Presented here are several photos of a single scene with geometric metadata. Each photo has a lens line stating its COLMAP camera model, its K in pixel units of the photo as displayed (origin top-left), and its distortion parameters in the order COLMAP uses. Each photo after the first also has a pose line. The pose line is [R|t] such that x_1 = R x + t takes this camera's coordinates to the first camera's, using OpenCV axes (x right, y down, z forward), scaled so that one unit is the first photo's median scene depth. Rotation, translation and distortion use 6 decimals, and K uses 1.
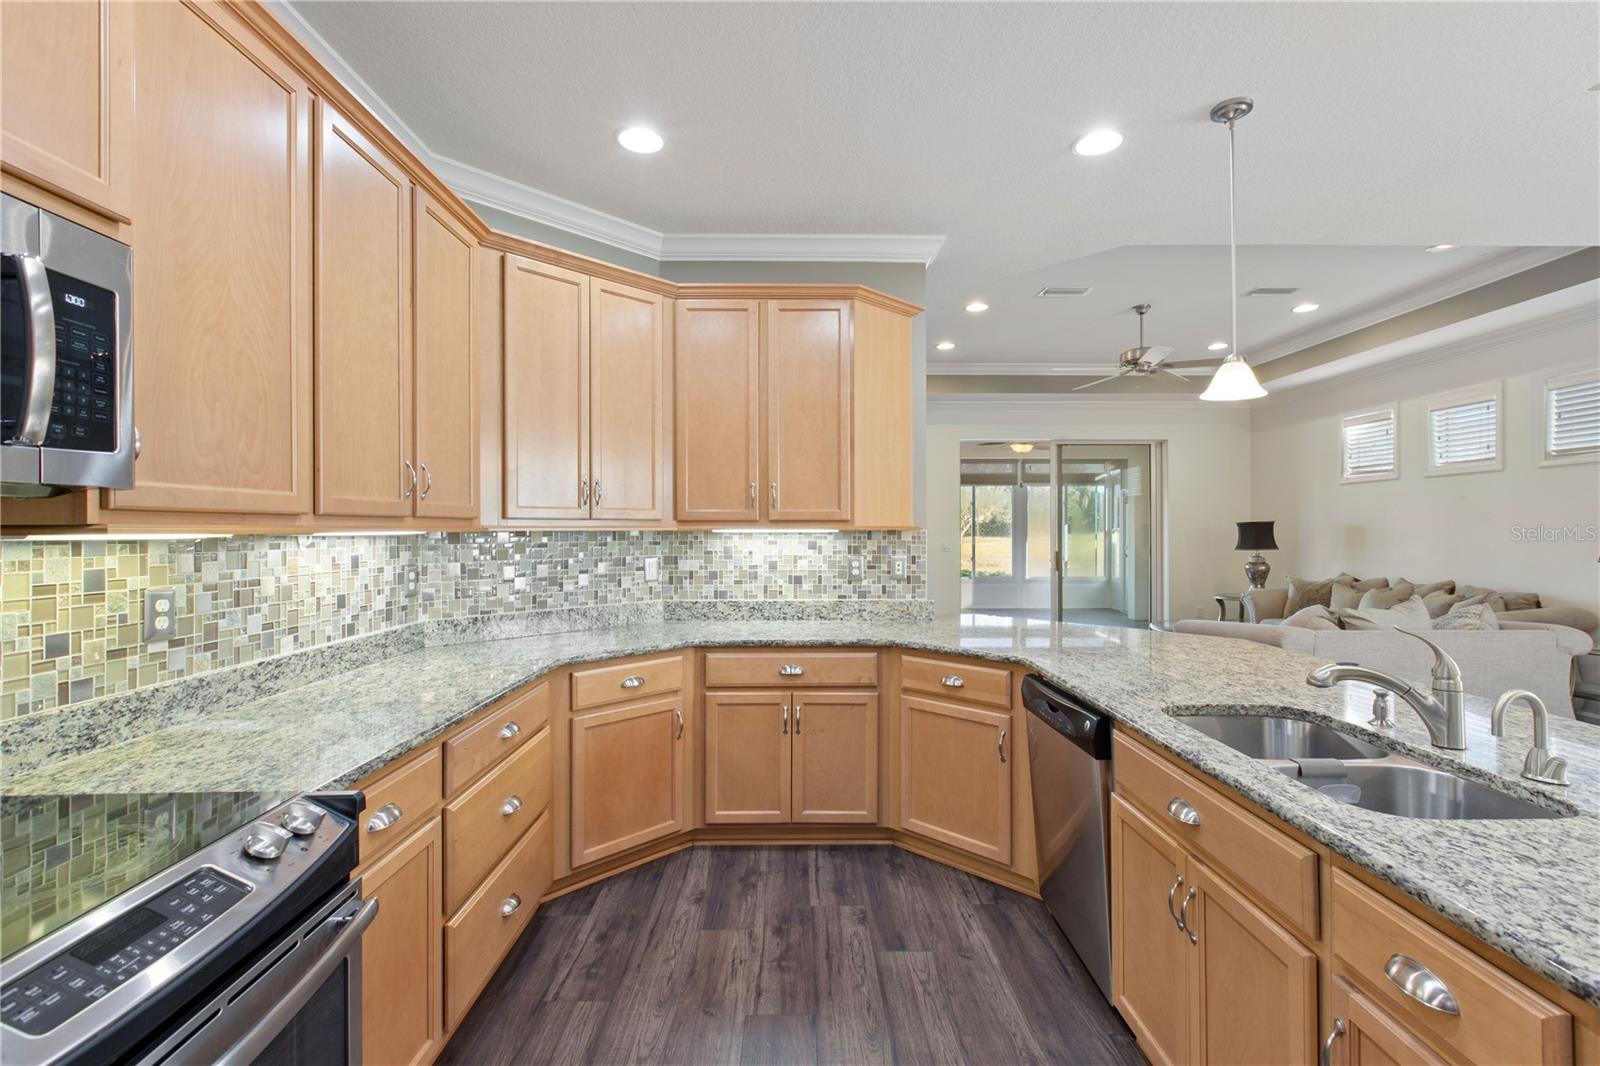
lens RADIAL K [[726.7, 0, 803.6], [0, 726.7, 528.7], [0, 0, 1]] dist [0.001259, 0.001232]
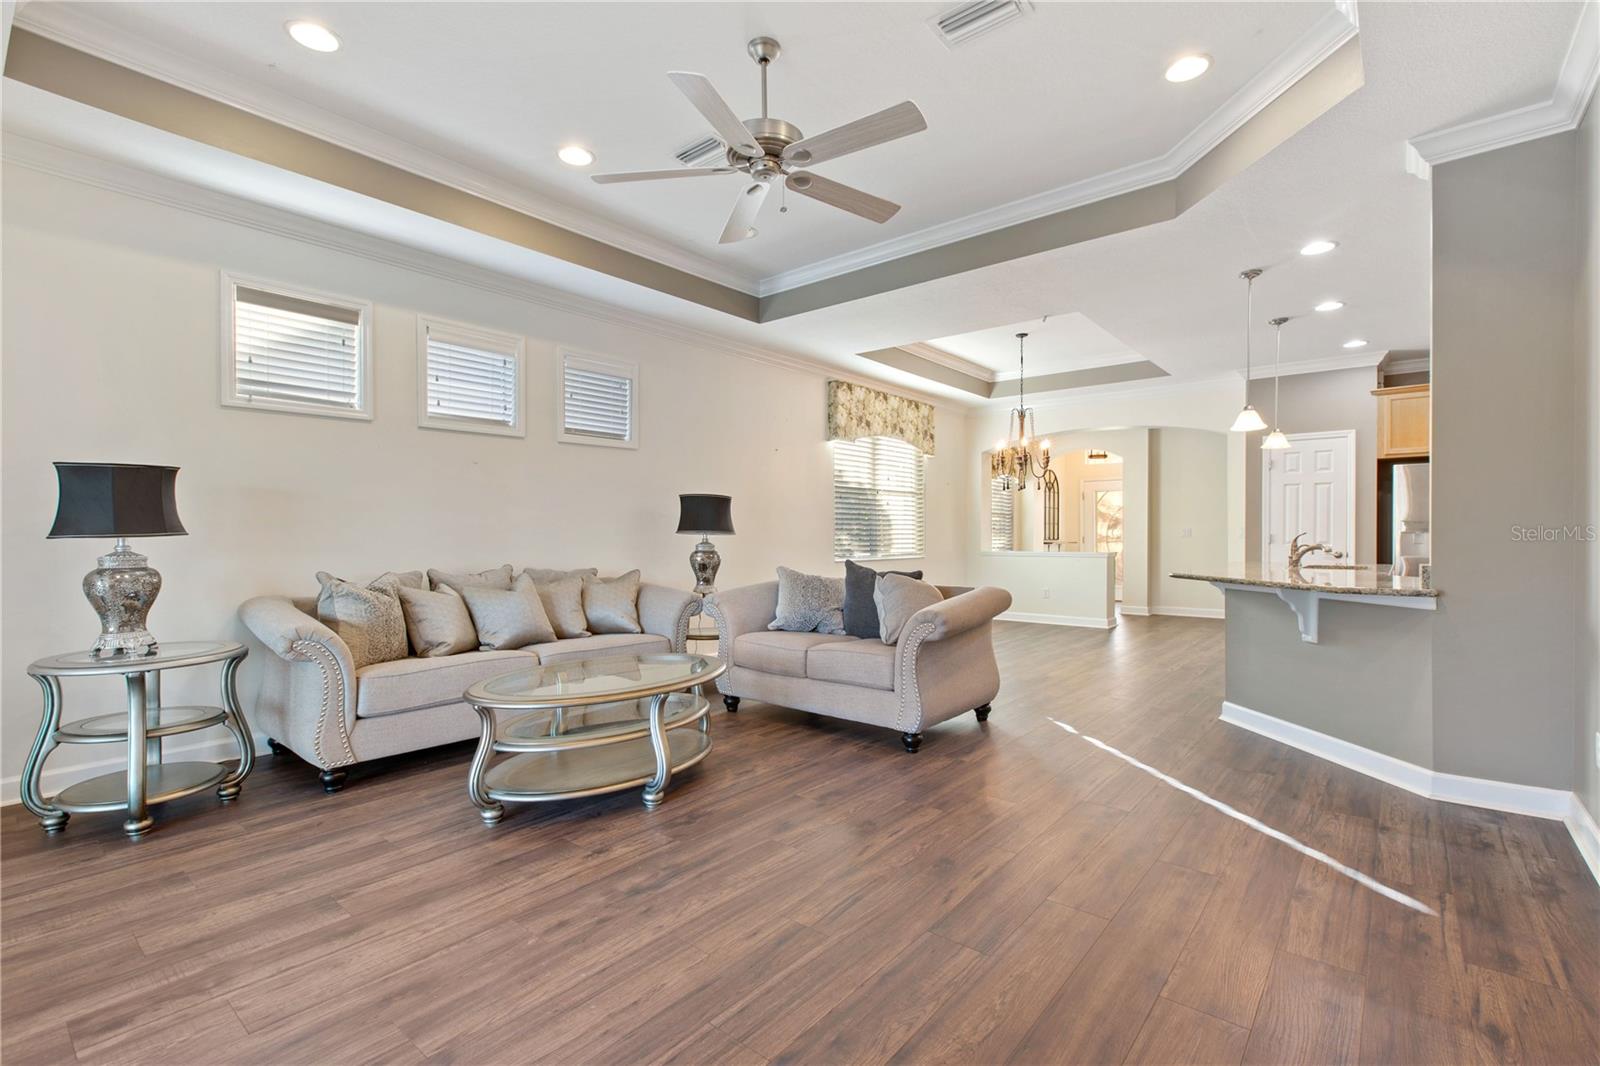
lens RADIAL K [[726.7, 0, 797.9], [0, 726.7, 531.0], [0, 0, 1]] dist [0.001259, 0.001232]
pose [[-0.760708, 0.003587, 0.649084, 0.183528], [0.001632, 0.999992, -0.003613, 0.057836], [-0.649092, -0.001689, -0.760708, 2.187440]]
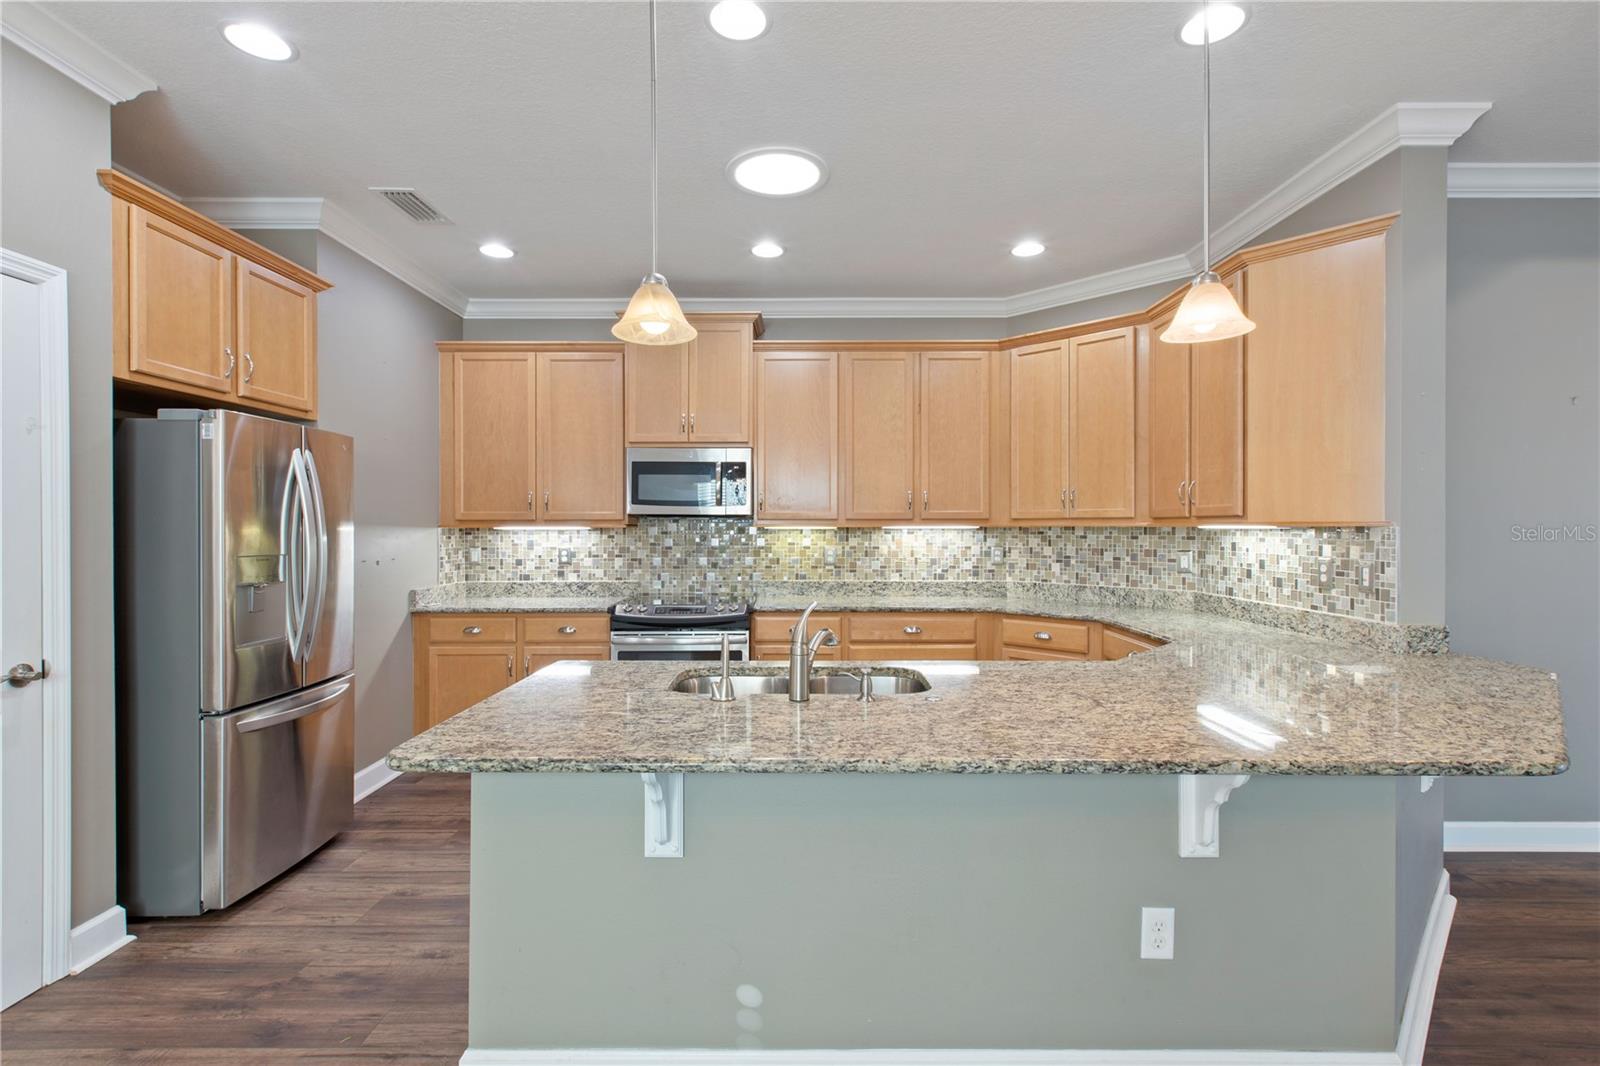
lens RADIAL K [[726.7, 0, 799.2], [0, 726.7, 535.5], [0, 0, 1]] dist [0.001259, 0.001232]
pose [[-0.015278, 0.014234, -0.999782, 0.894577], [0.001469, 0.999898, 0.014213, -0.000502], [0.999882, -0.001252, -0.015297, 0.428906]]
